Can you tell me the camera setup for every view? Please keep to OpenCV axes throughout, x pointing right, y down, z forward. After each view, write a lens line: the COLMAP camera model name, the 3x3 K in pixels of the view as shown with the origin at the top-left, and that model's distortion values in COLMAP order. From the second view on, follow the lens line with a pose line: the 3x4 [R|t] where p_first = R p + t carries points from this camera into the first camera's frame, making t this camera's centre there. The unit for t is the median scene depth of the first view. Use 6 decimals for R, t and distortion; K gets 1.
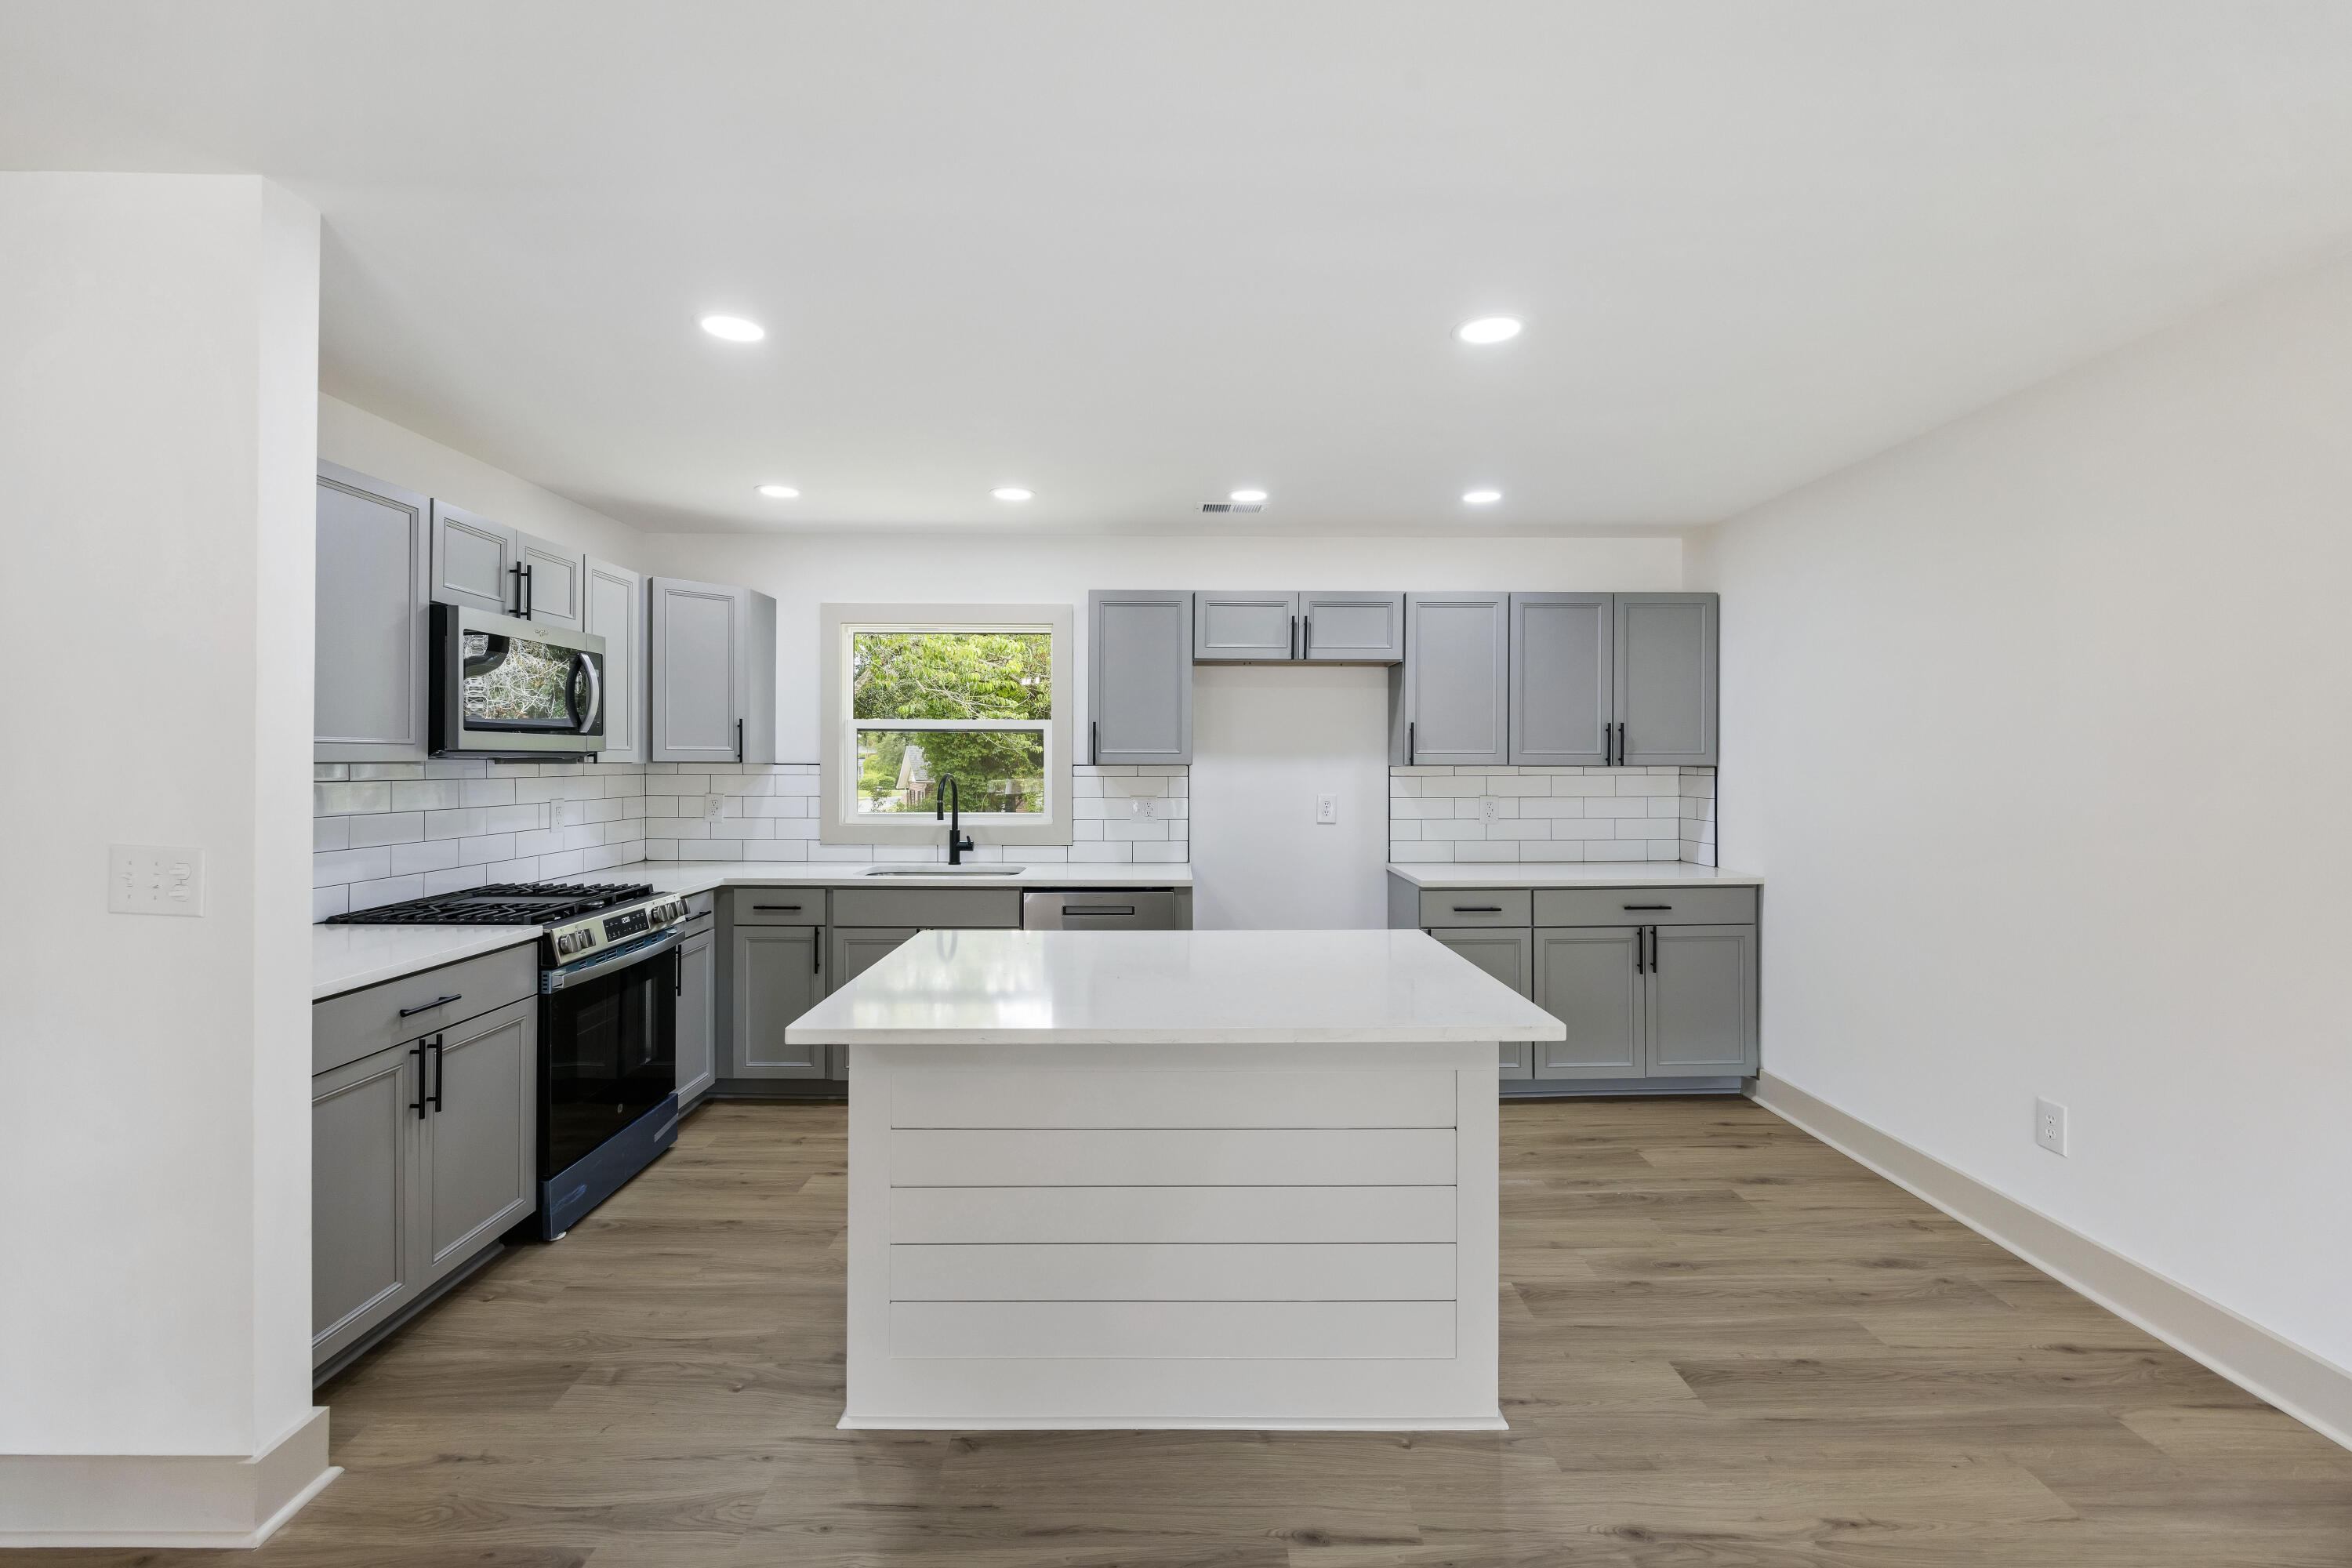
lens RADIAL K [[1008.2, 0, 1178.8], [0, 1008.2, 764.1], [0, 0, 1]] dist [-0.003458, -0.000002]
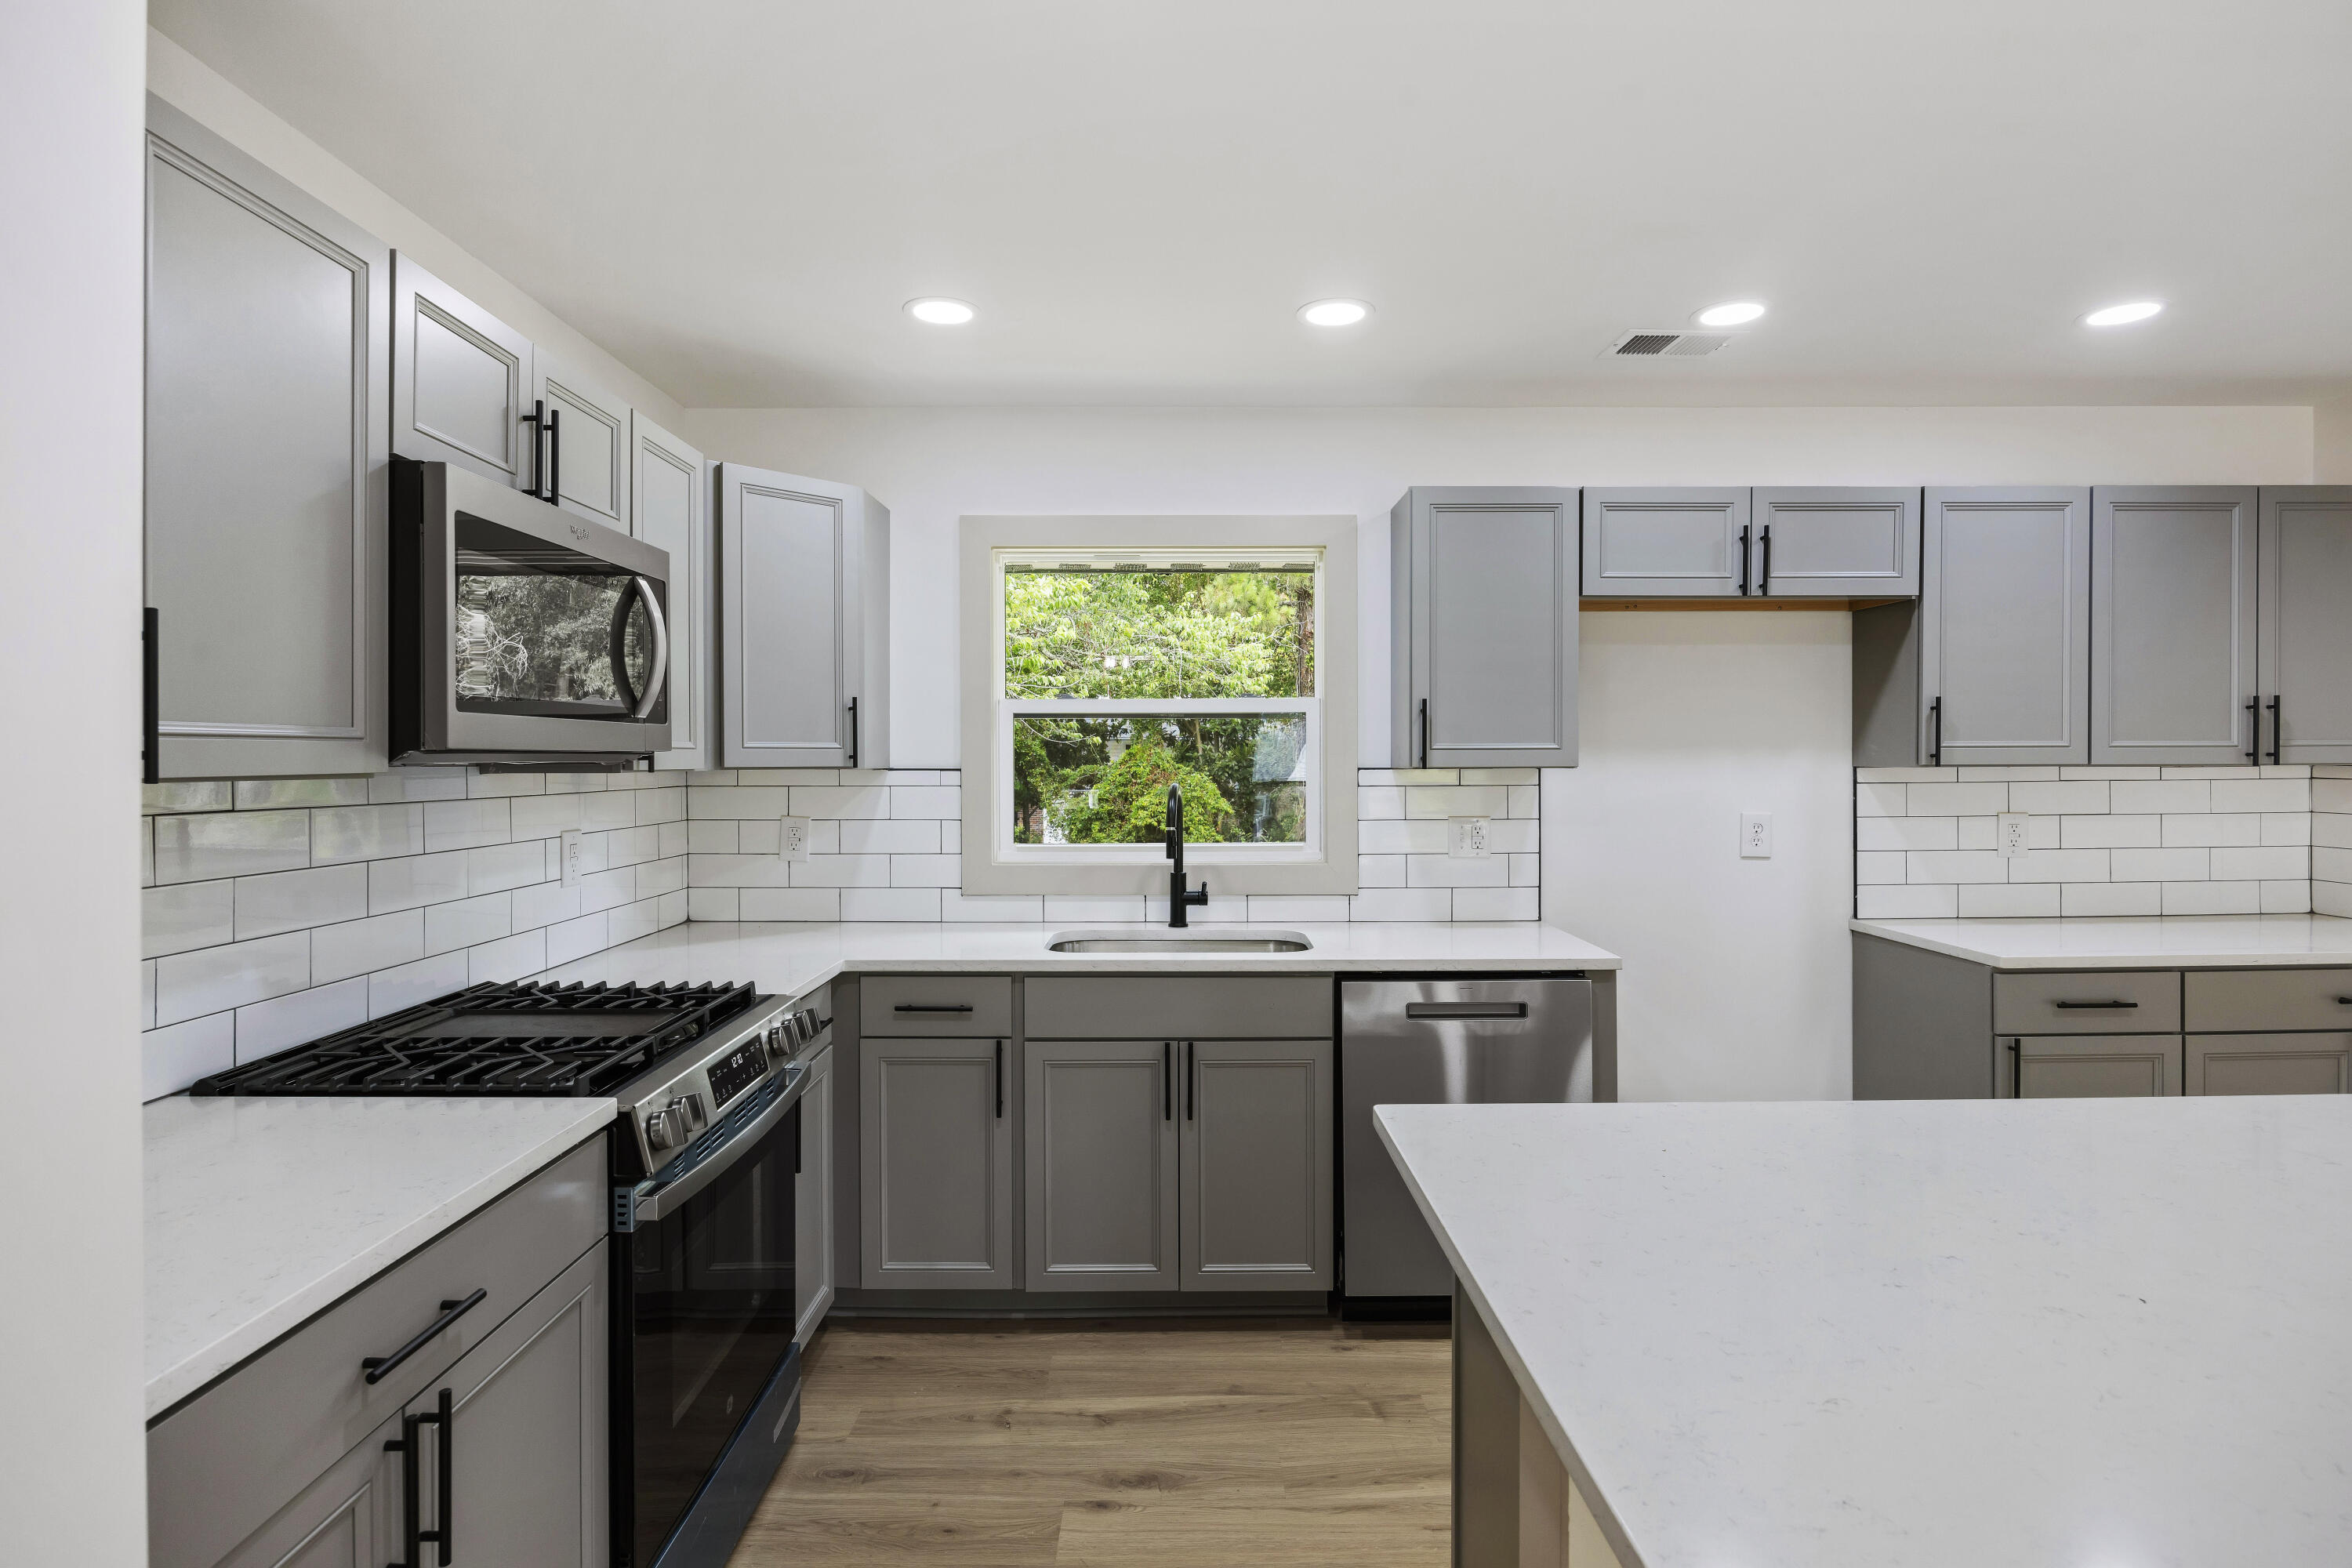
lens RADIAL K [[1187.4, 0, 1178.3], [0, 1187.4, 767.5], [0, 0, 1]] dist [-0.007833, -0.000008]
pose [[0.999934, -0.005676, -0.009985, -0.267367], [0.005719, 0.999975, 0.004276, -0.004419], [0.009960, -0.004333, 0.999941, 0.319324]]
